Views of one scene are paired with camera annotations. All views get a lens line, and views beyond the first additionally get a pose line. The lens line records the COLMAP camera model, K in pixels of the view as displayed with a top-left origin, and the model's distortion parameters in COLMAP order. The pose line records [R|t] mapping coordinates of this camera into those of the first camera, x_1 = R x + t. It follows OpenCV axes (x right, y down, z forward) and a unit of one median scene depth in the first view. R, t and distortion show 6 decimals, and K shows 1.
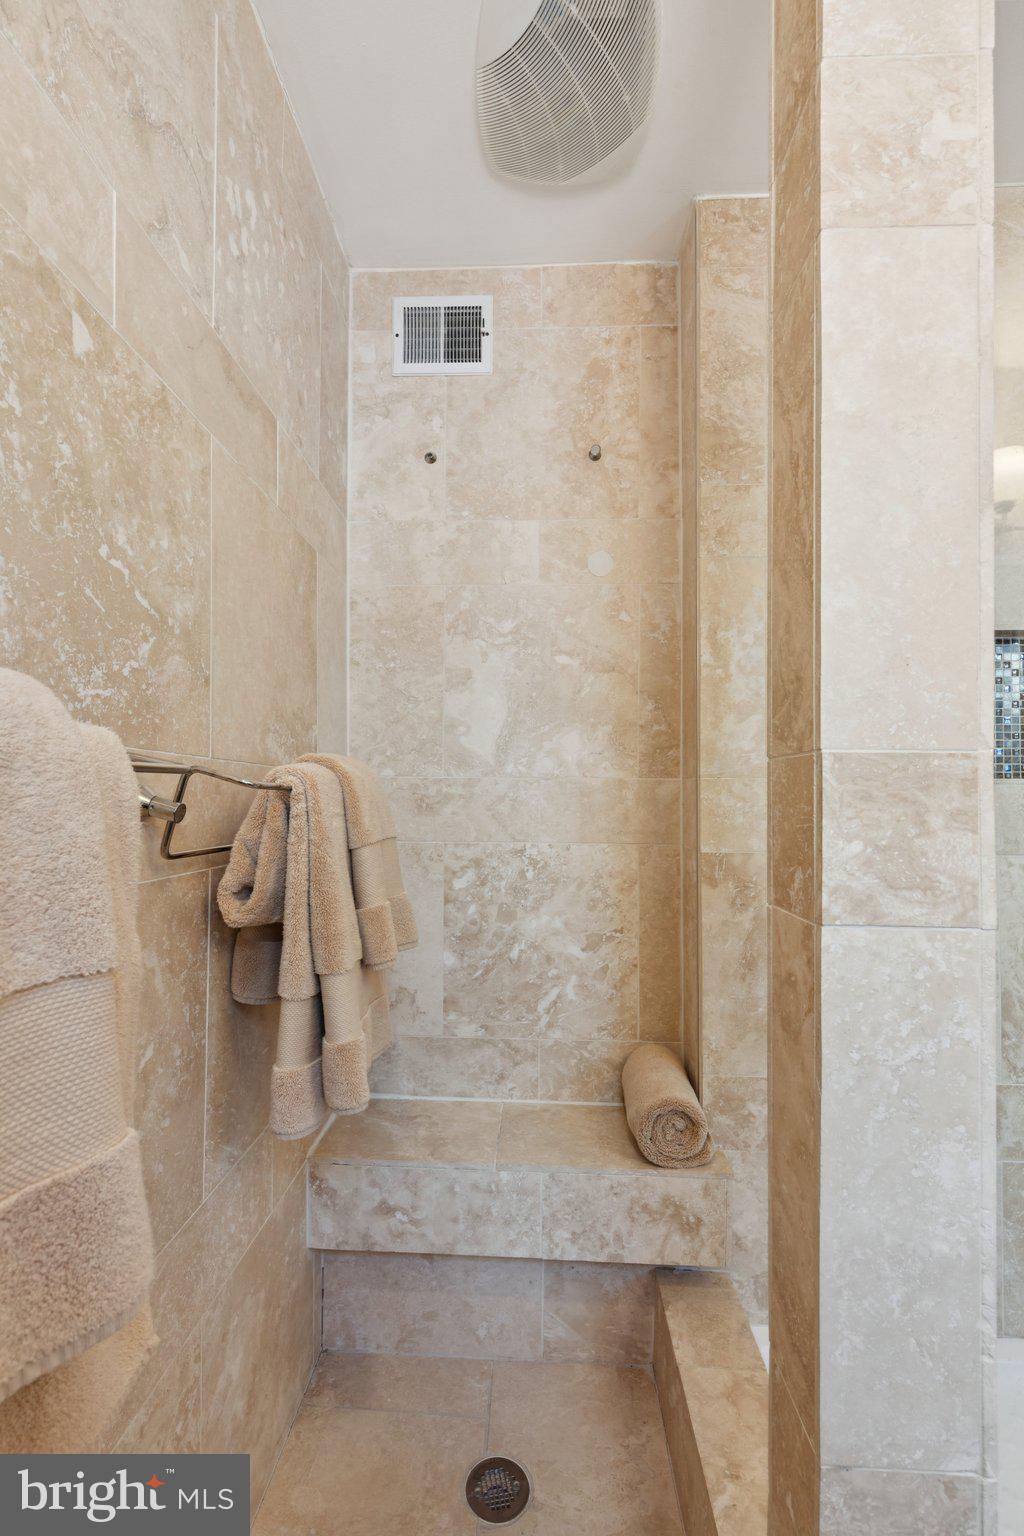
lens RADIAL K [[682.6, 0, 511.8], [0, 682.6, 789.3], [0, 0, 1]] dist [0.005894, 0.000036]
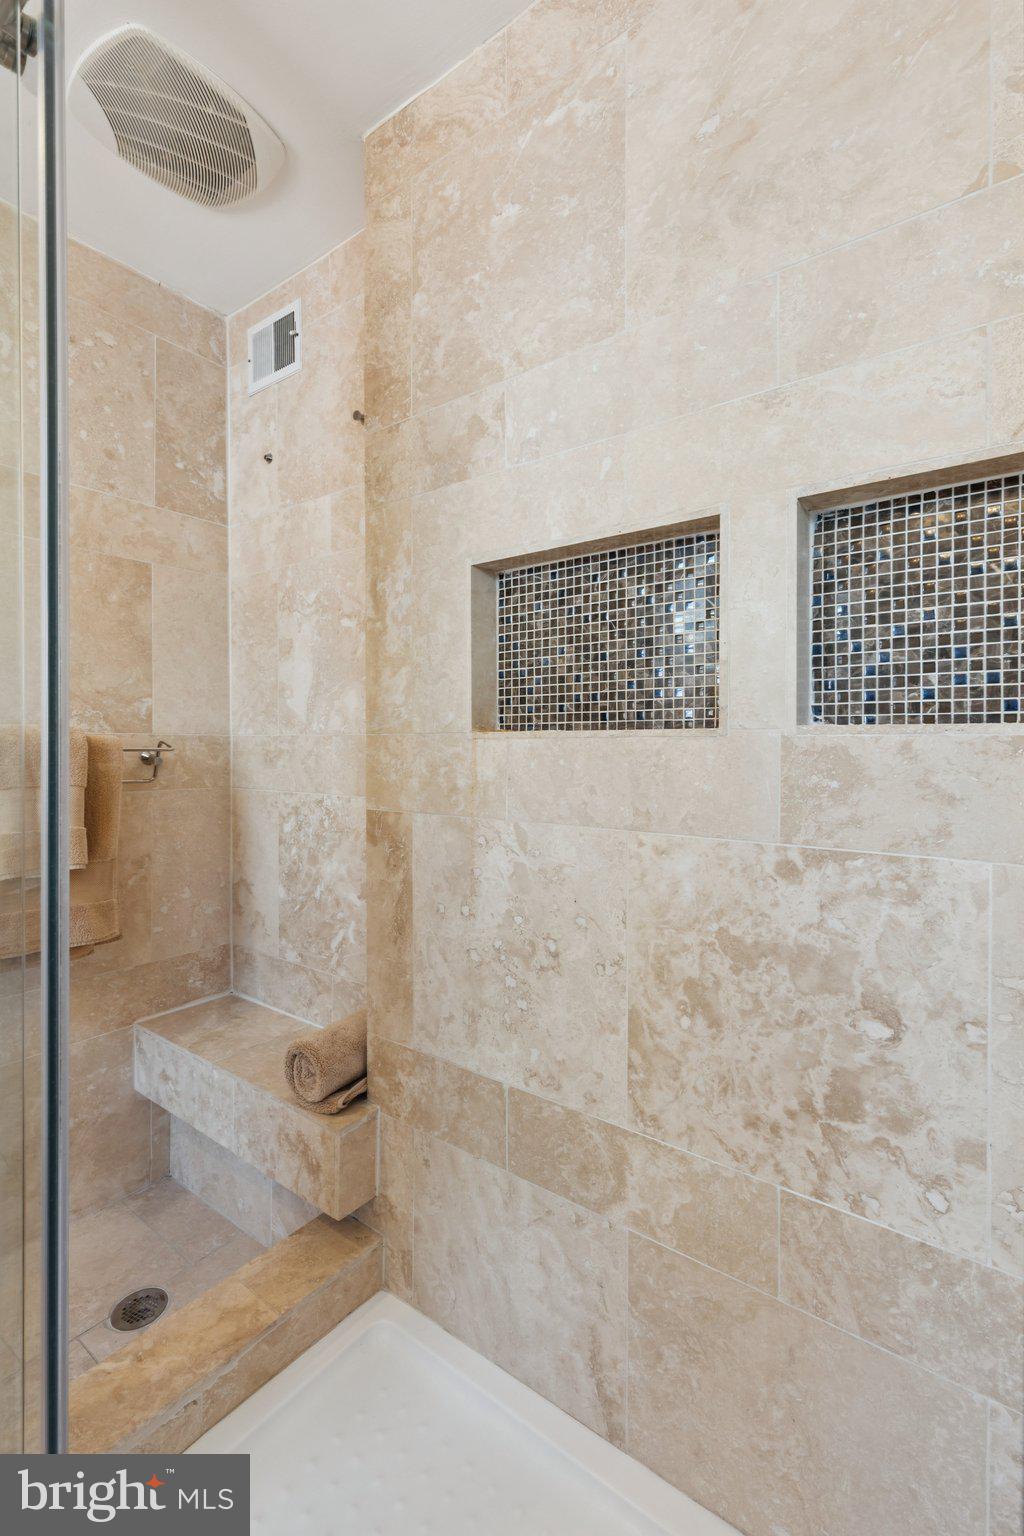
lens RADIAL K [[690.3, 0, 506.9], [0, 690.3, 751.0], [0, 0, 1]] dist [0.005829, -0.000678]
pose [[0.828304, -0.001095, -0.560277, 0.883162], [0.013223, 0.999758, 0.017594, -0.006345], [0.560122, -0.021982, 0.828118, 0.249993]]
